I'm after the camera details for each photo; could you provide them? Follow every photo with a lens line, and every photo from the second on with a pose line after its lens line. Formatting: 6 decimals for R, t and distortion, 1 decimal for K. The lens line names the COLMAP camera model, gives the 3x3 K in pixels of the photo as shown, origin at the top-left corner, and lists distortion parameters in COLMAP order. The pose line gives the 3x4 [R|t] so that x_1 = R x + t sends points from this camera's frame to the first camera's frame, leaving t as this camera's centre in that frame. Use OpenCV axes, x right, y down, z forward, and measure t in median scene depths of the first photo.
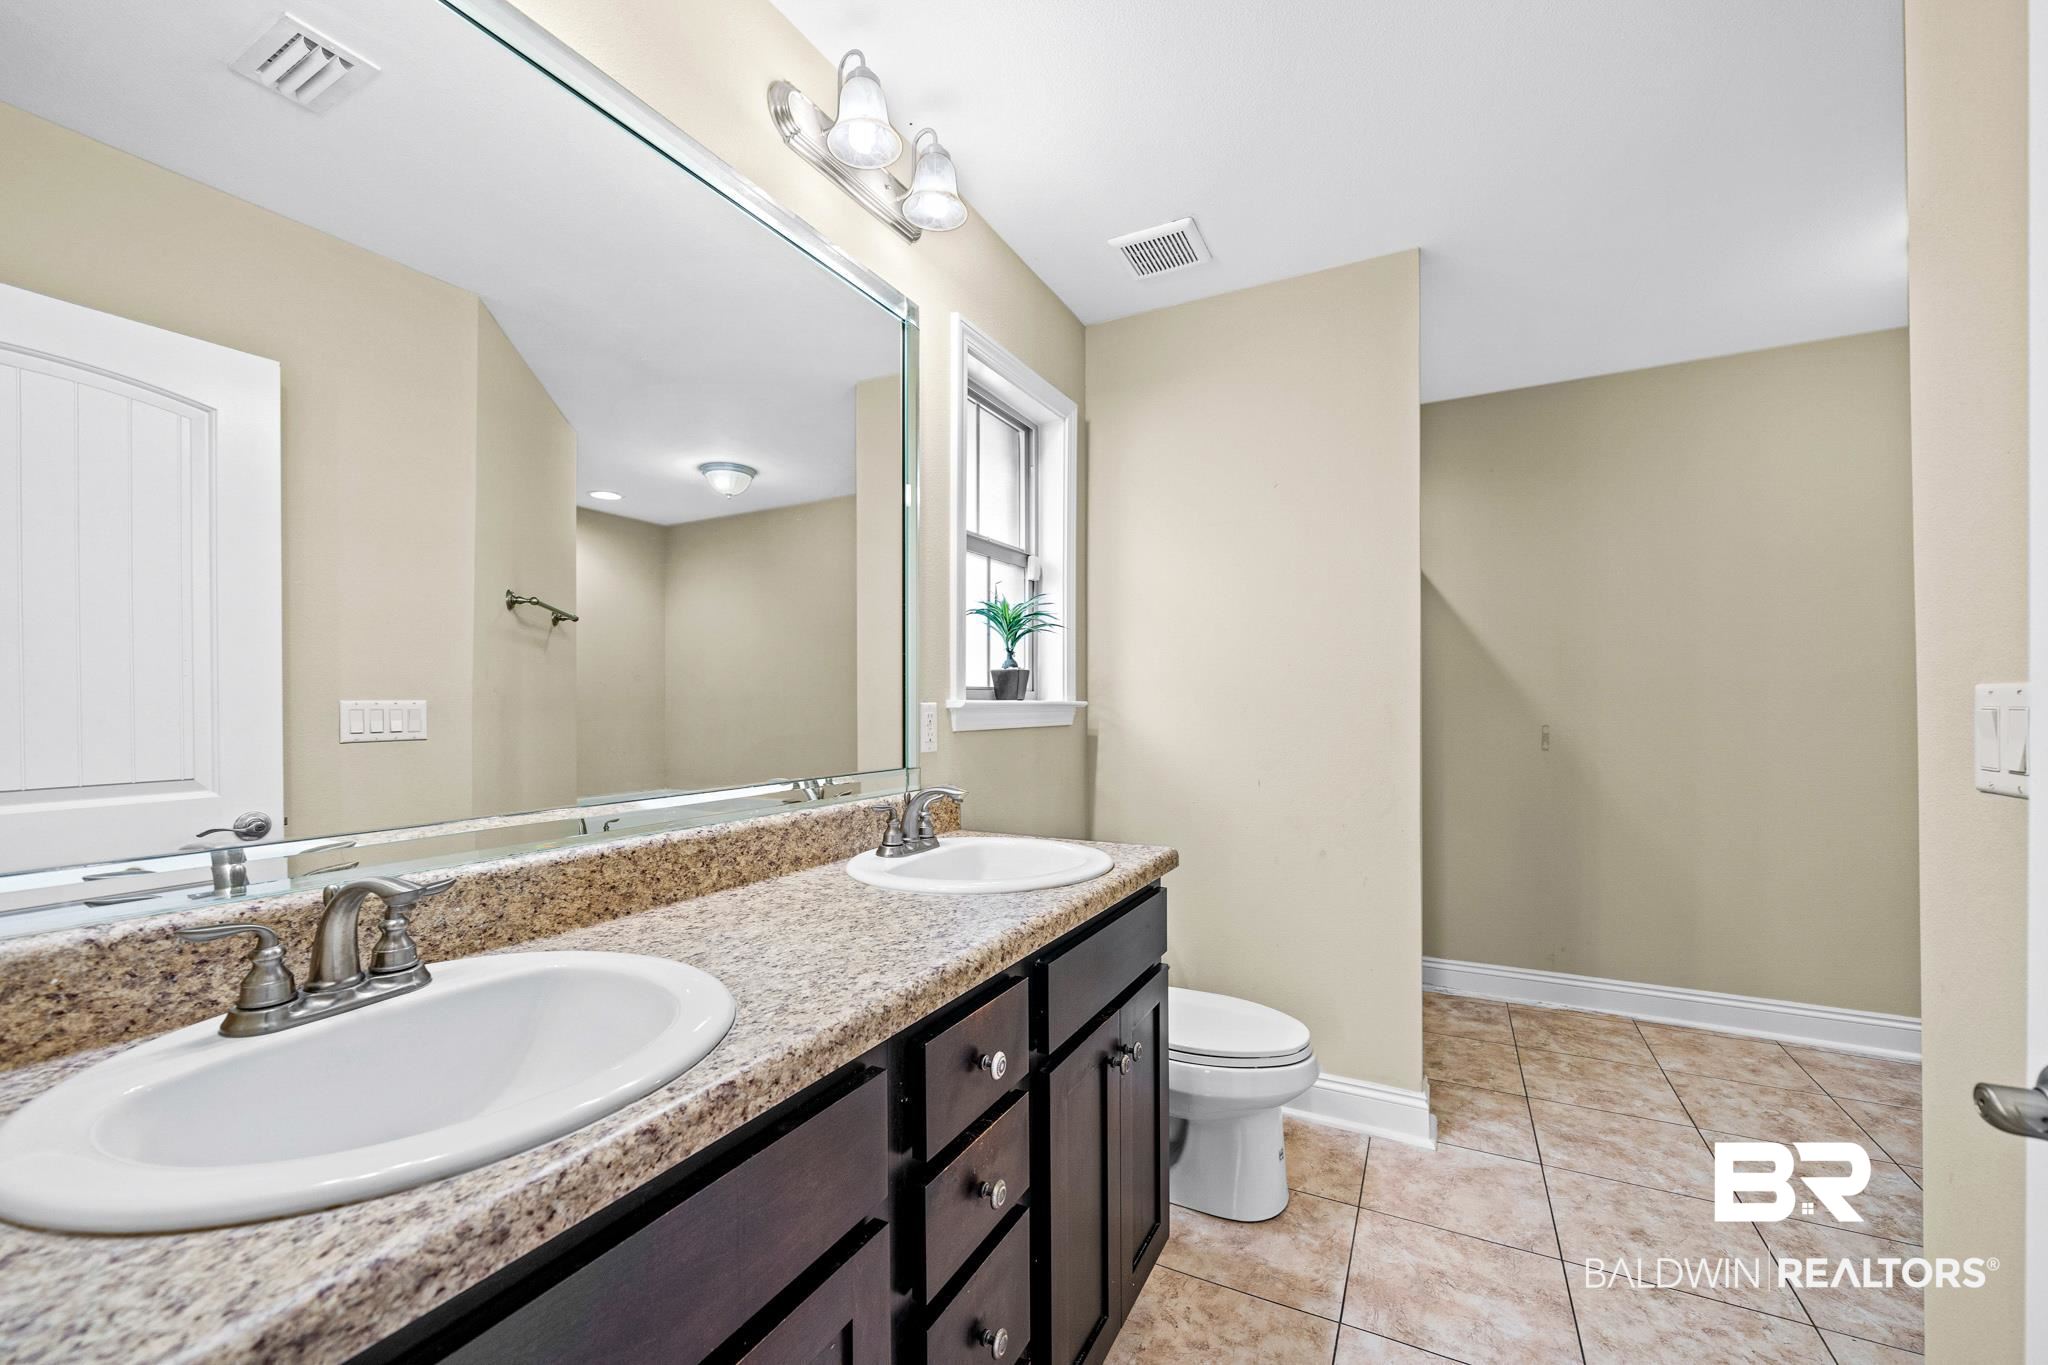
lens RADIAL K [[801.7, 0, 1014.1], [0, 801.7, 698.2], [0, 0, 1]] dist [0.000125, -0.000572]
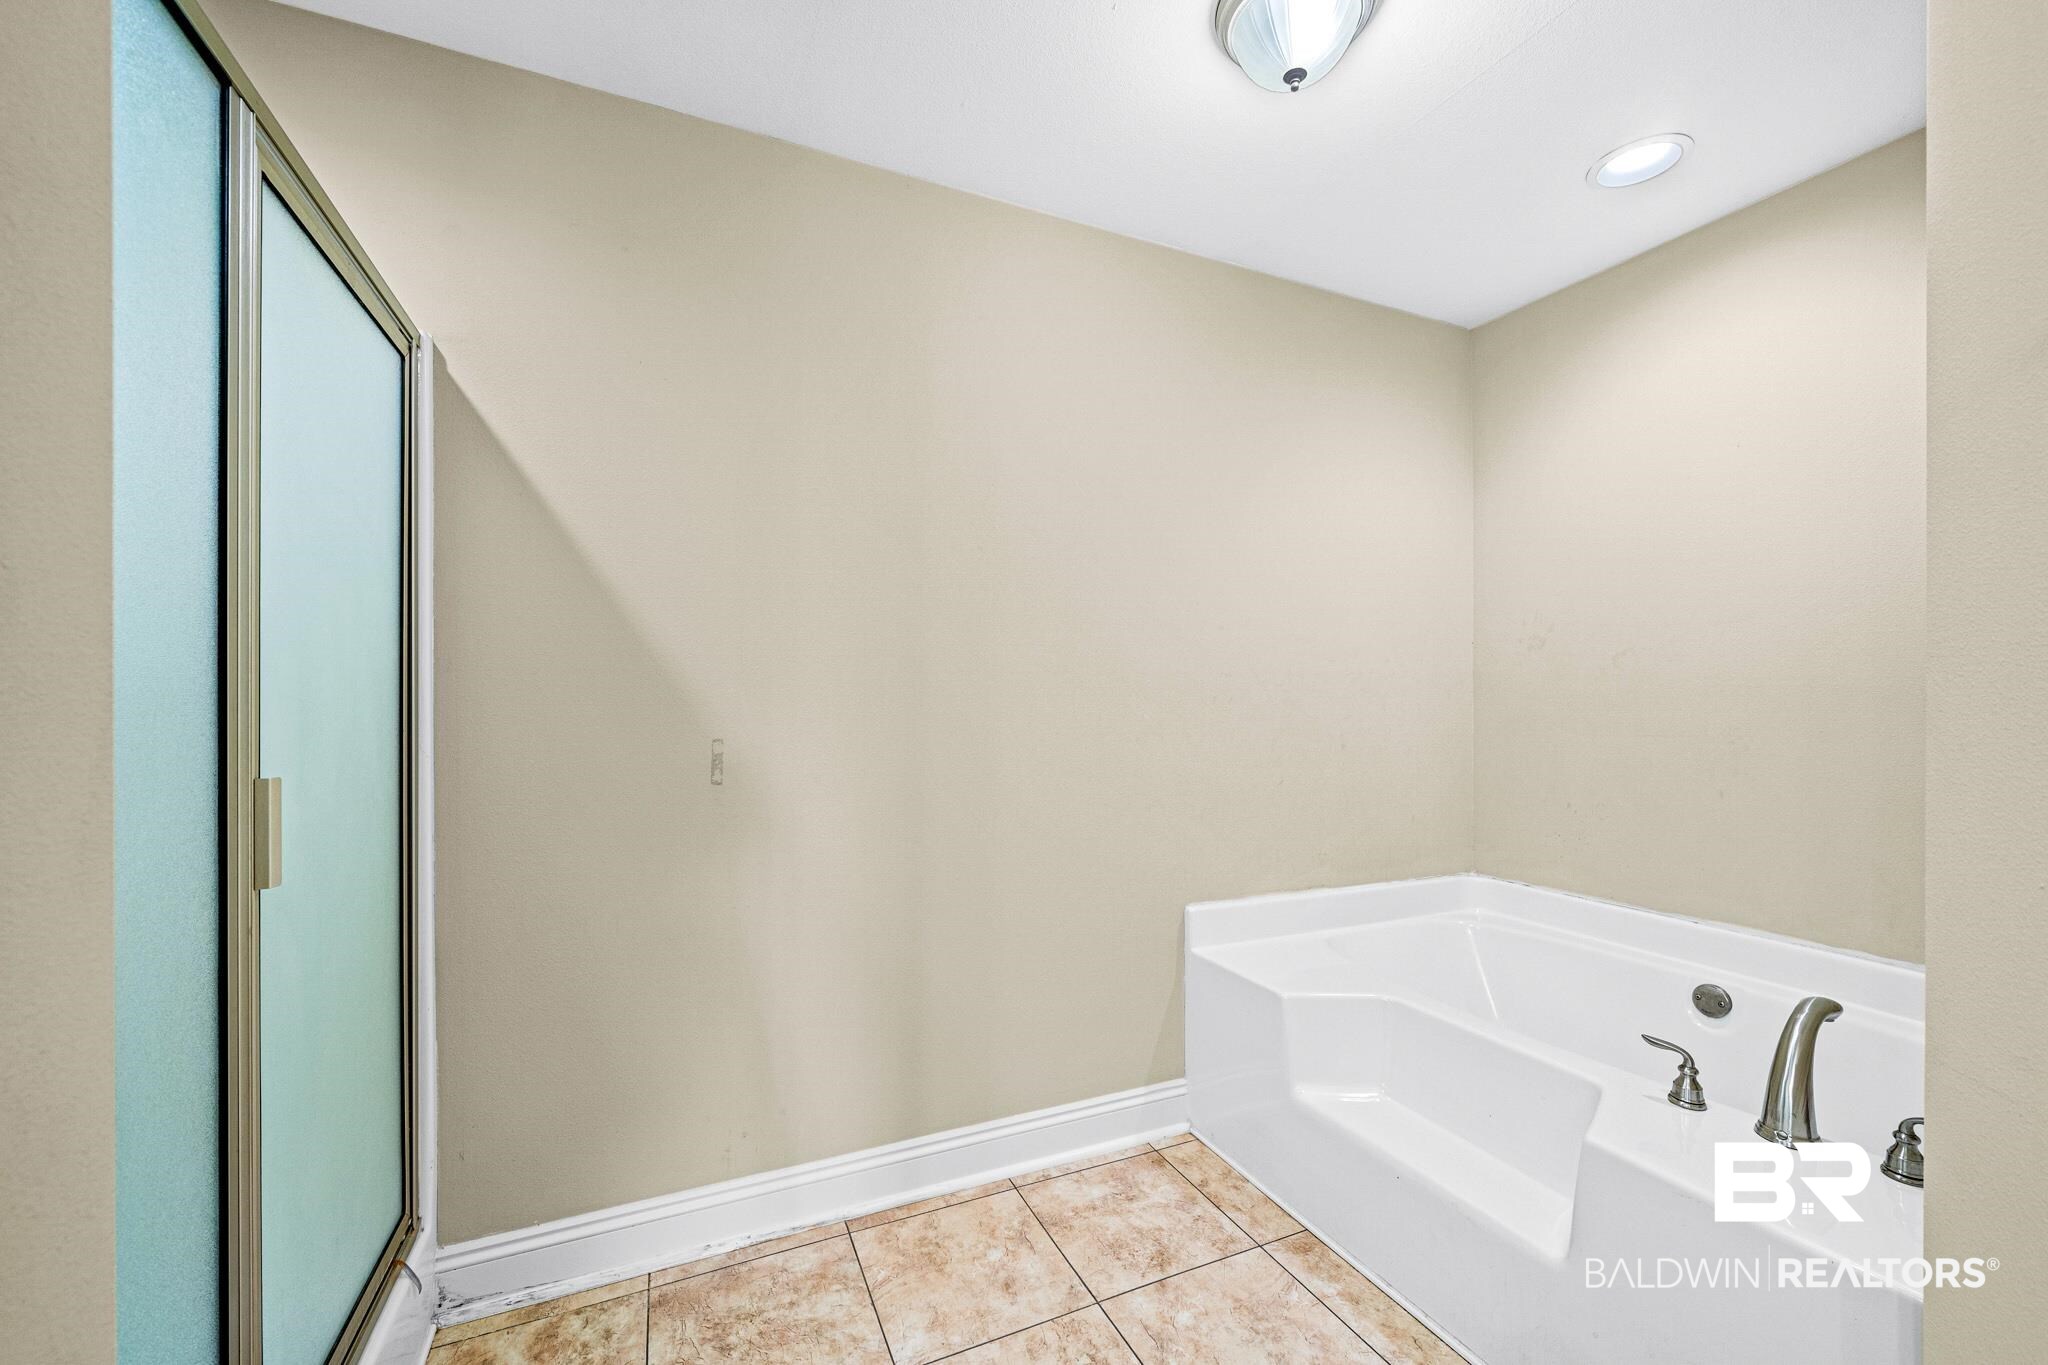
lens RADIAL K [[801.7, 0, 1015.9], [0, 801.7, 697.4], [0, 0, 1]] dist [0.000125, -0.000572]
pose [[0.618381, 0.002688, 0.785874, 0.315864], [-0.010479, 0.999933, 0.004826, 0.002504], [-0.785809, -0.011220, 0.618368, 0.445314]]
